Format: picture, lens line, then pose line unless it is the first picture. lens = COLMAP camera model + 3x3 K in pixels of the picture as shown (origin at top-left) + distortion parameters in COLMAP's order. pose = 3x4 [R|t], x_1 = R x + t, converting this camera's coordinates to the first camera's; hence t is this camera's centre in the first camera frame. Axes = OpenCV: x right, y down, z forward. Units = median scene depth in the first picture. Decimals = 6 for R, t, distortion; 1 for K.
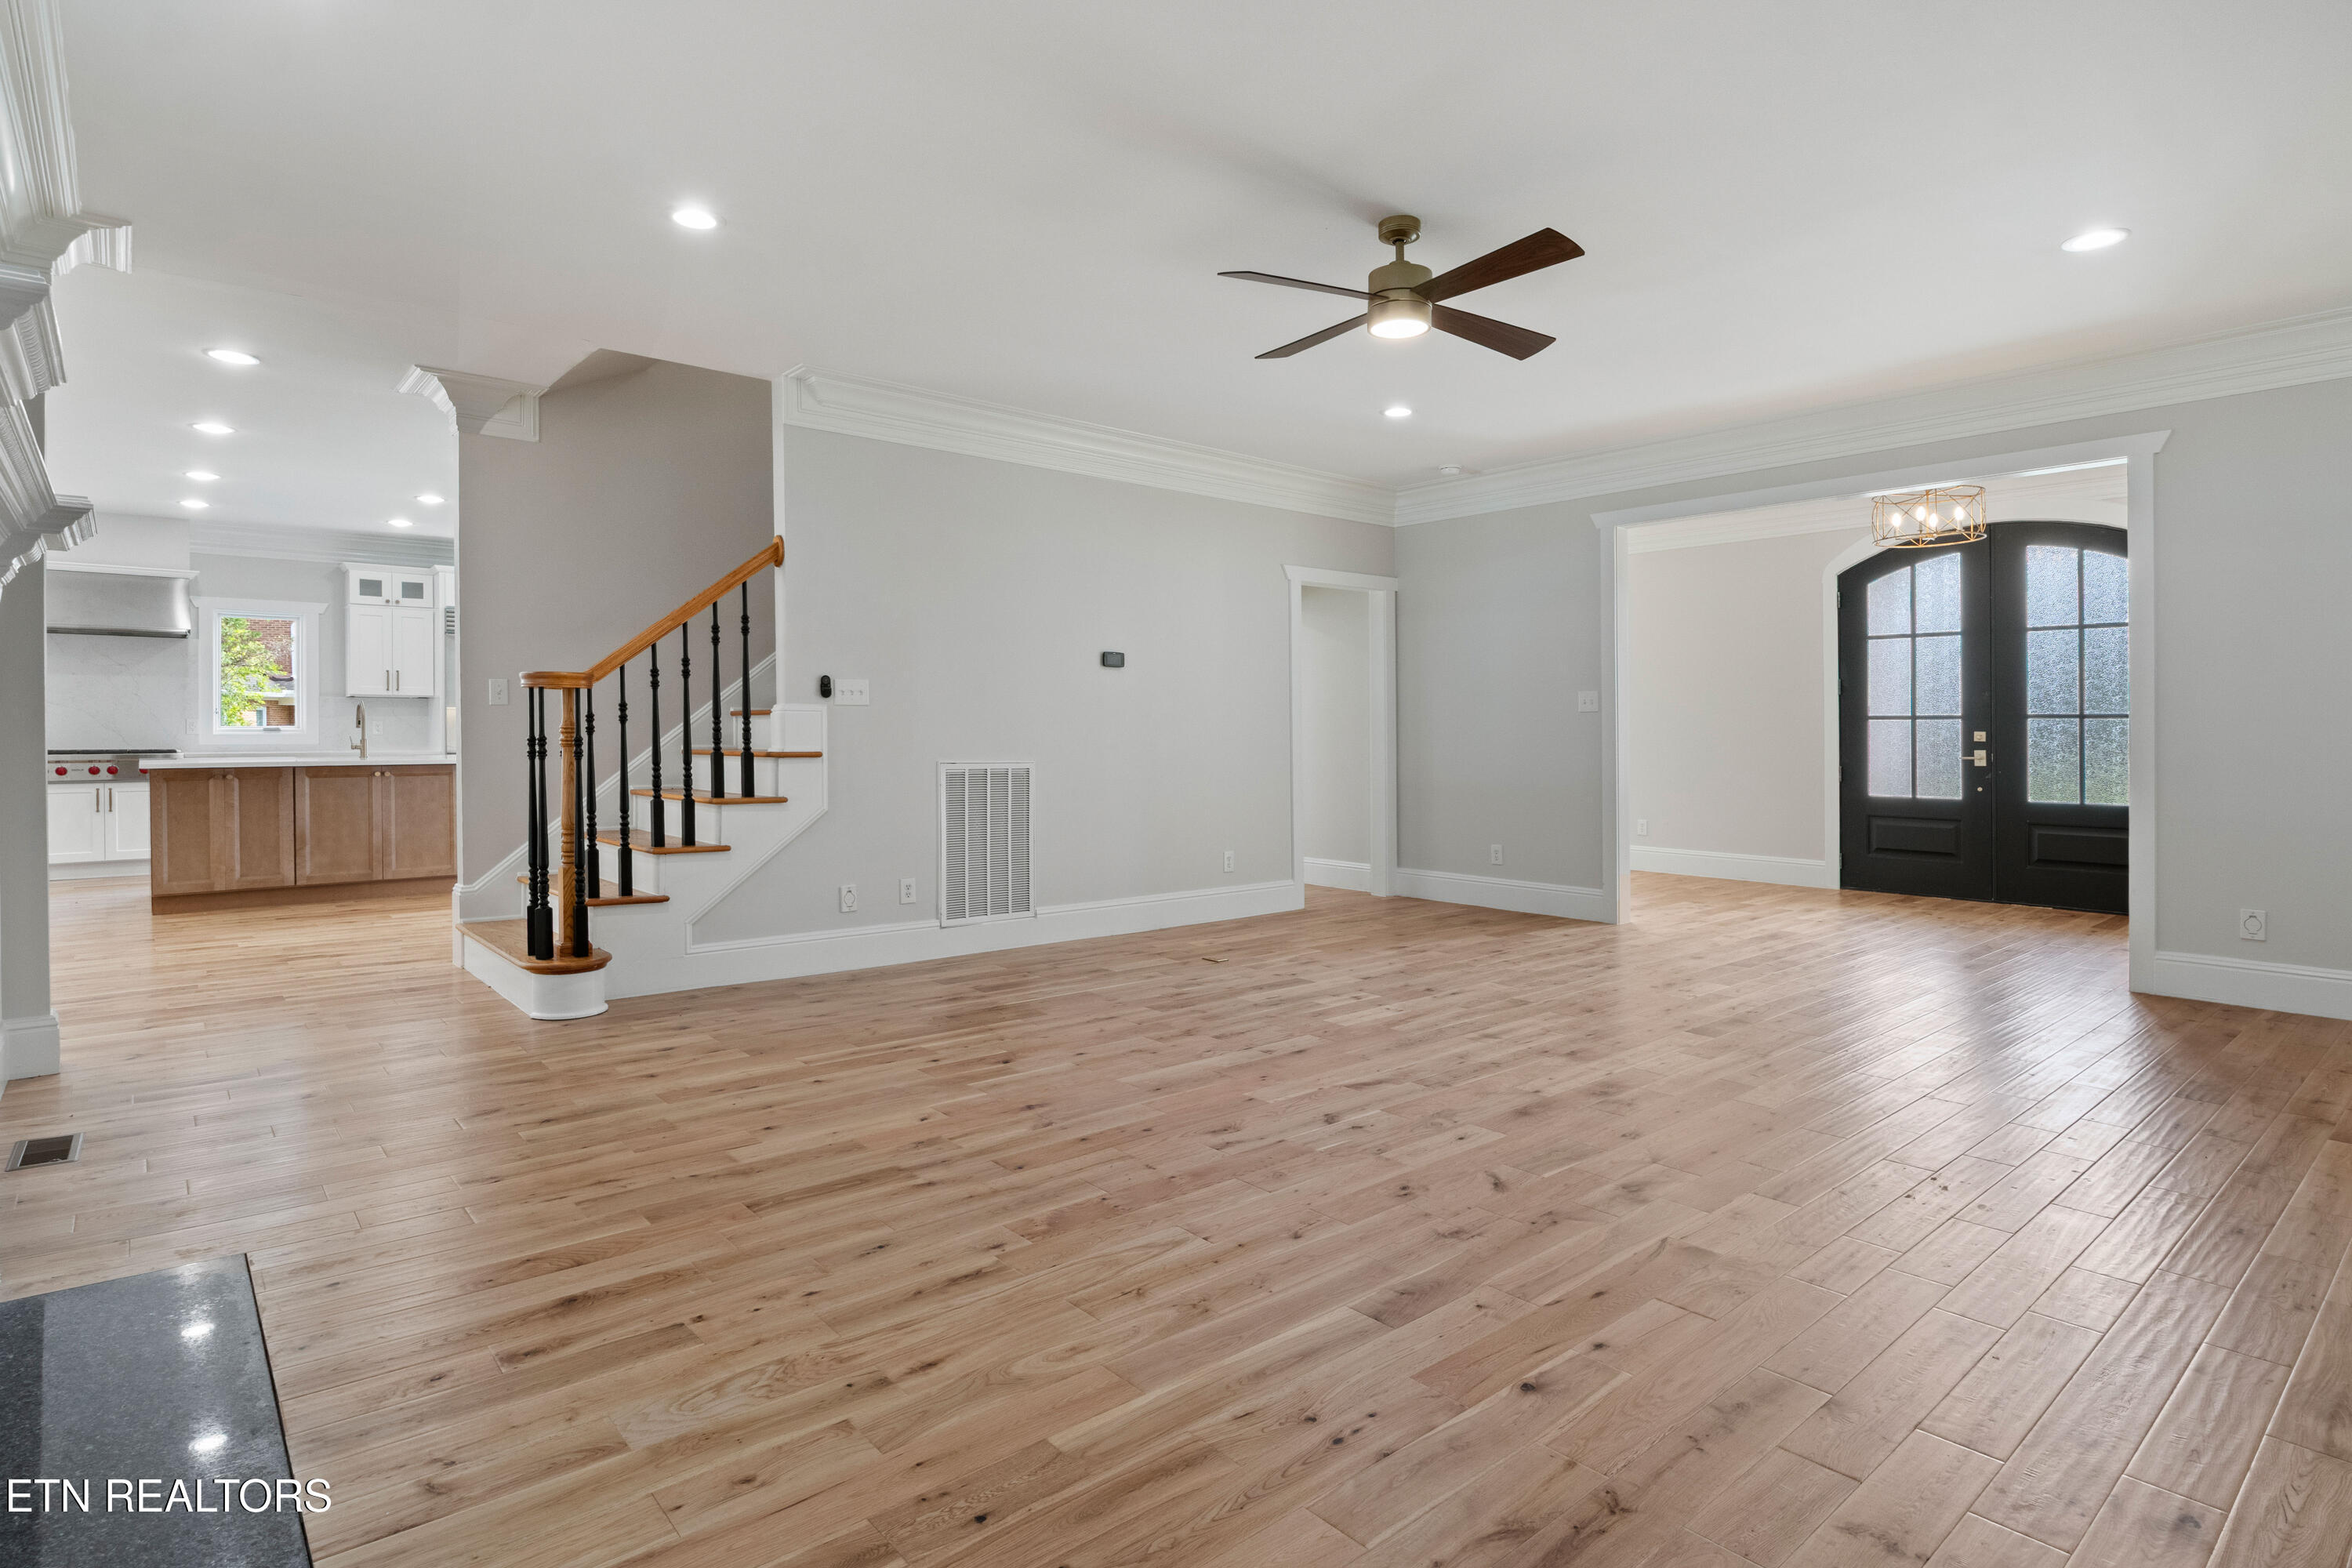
lens RADIAL K [[1206.3, 0, 1162.7], [0, 1206.3, 740.5], [0, 0, 1]] dist [-0.002512, -0.000762]
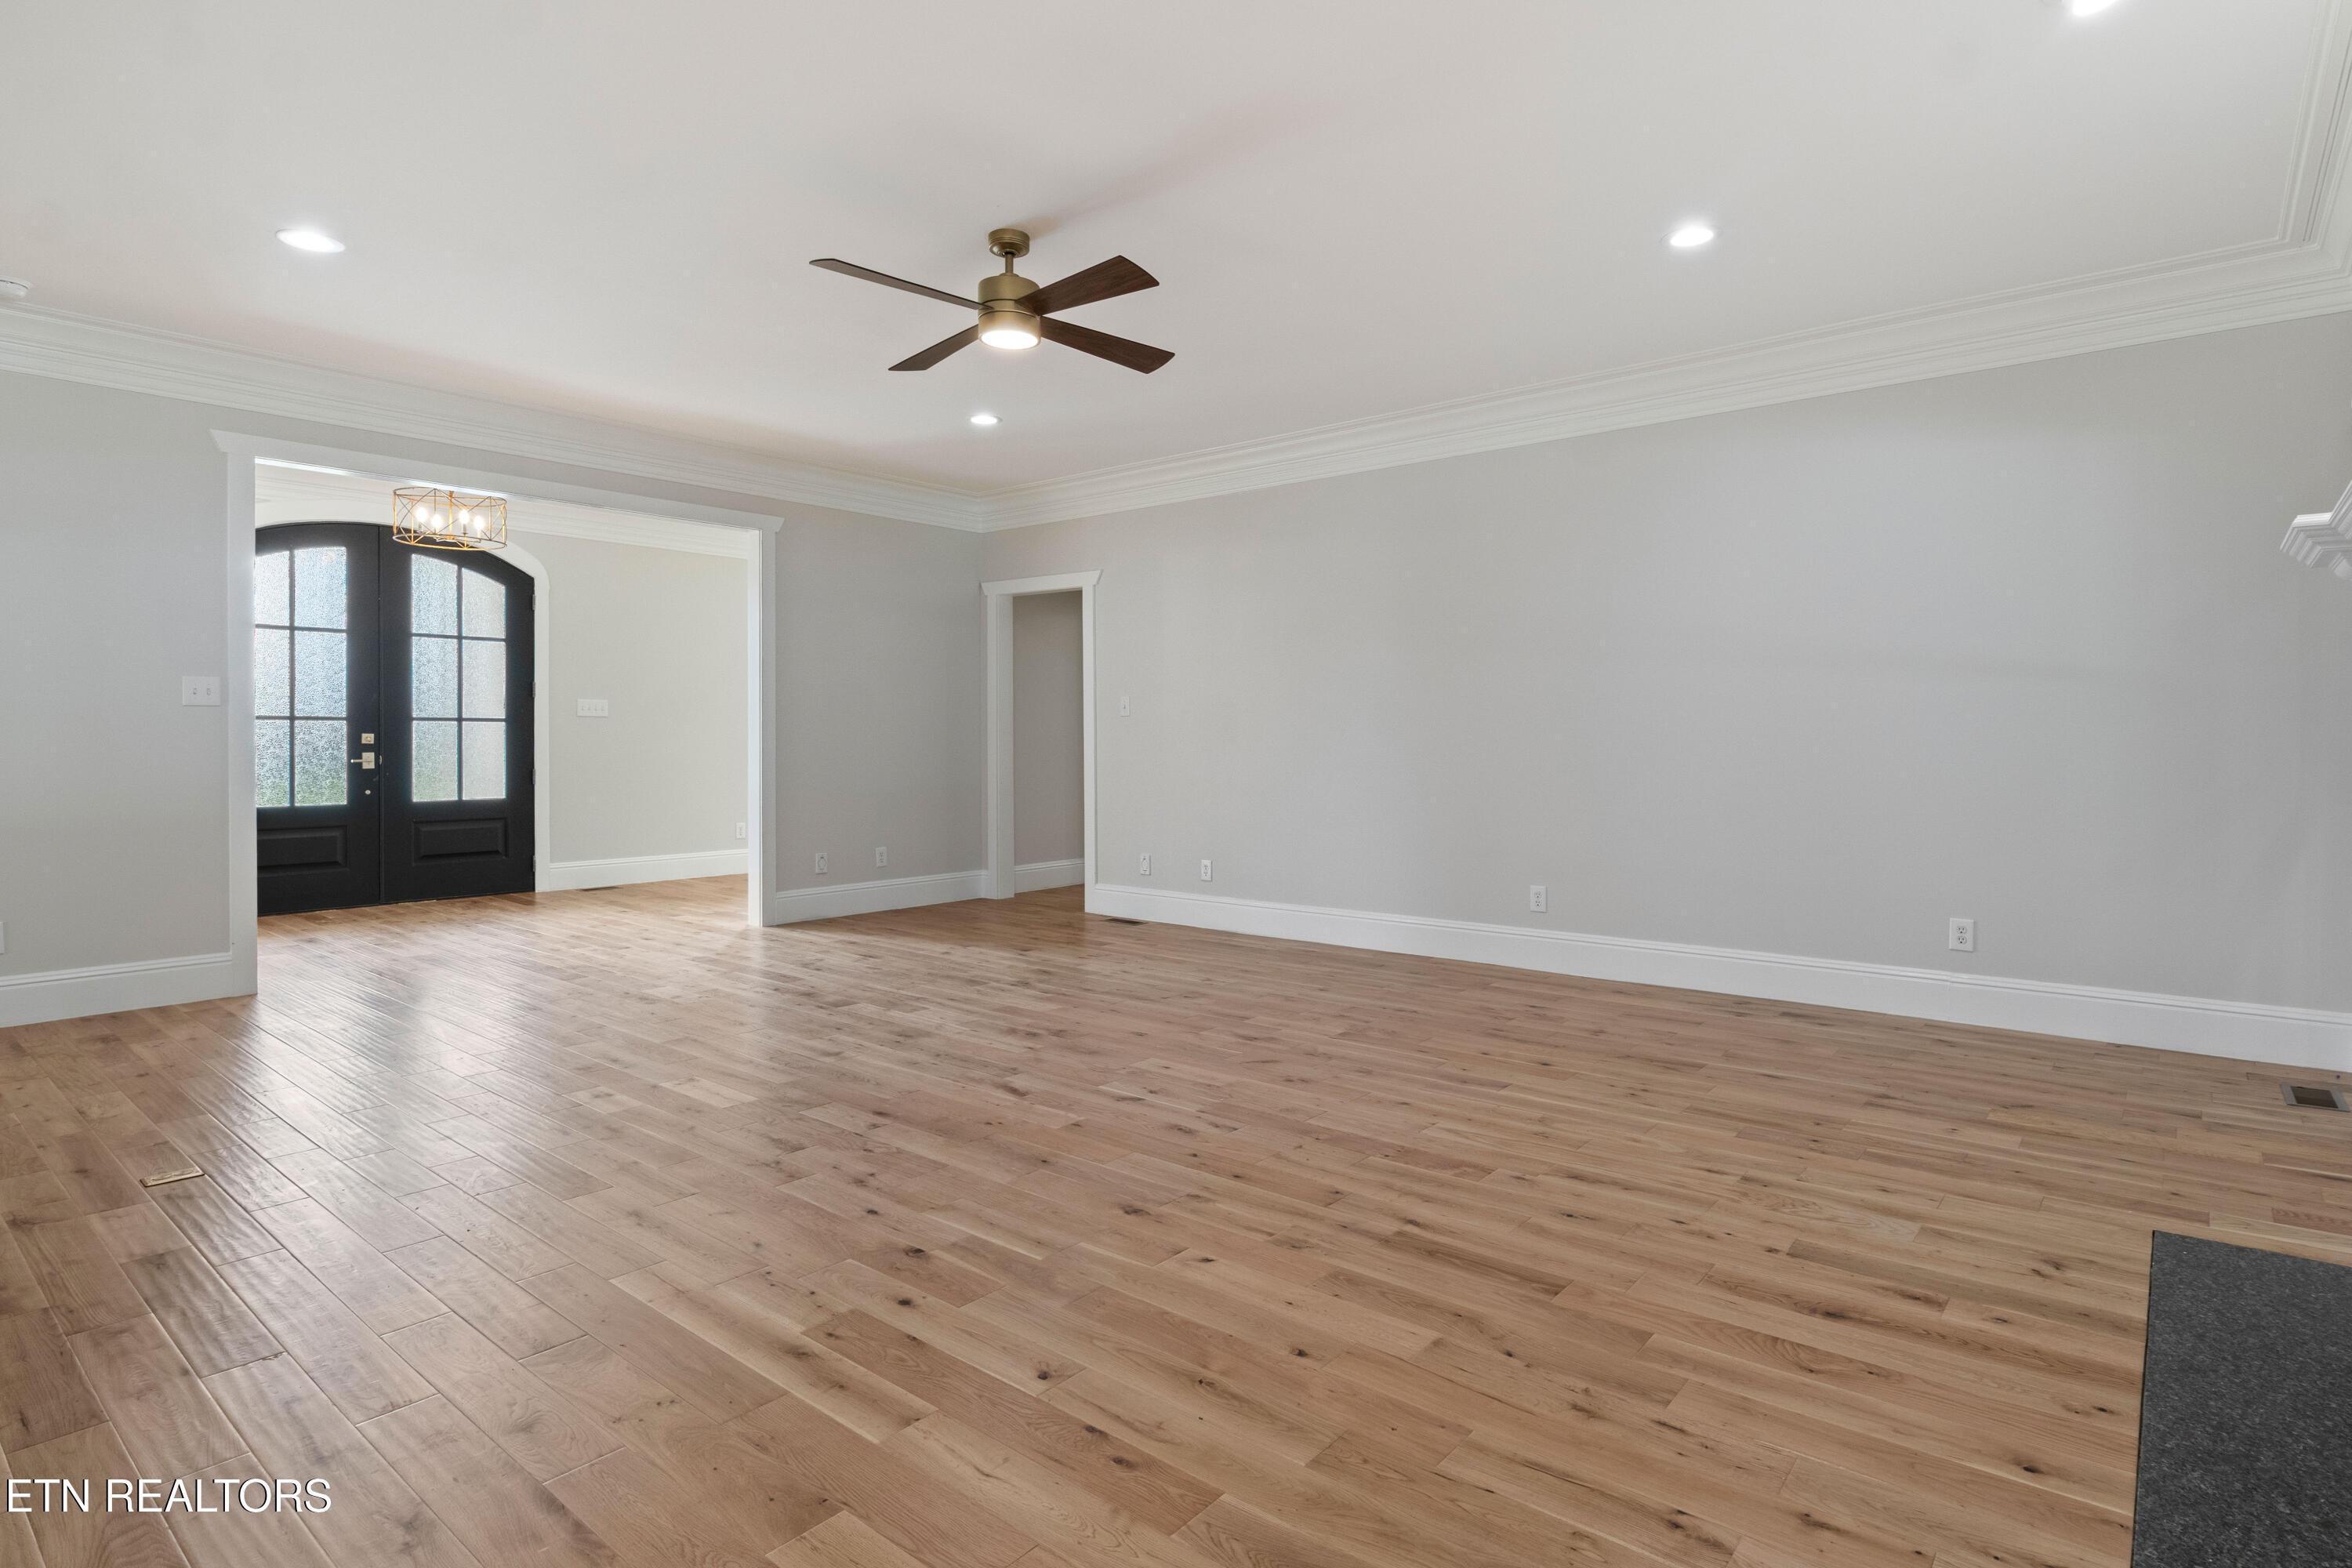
lens RADIAL K [[1206.3, 0, 1205.2], [0, 1206.3, 721.7], [0, 0, 1]] dist [-0.002512, -0.000762]
pose [[-0.177310, 0.008970, 0.984114, -1.008163], [0.007369, 0.999943, -0.007786, -0.010323], [-0.984127, 0.005872, -0.177366, 1.230699]]
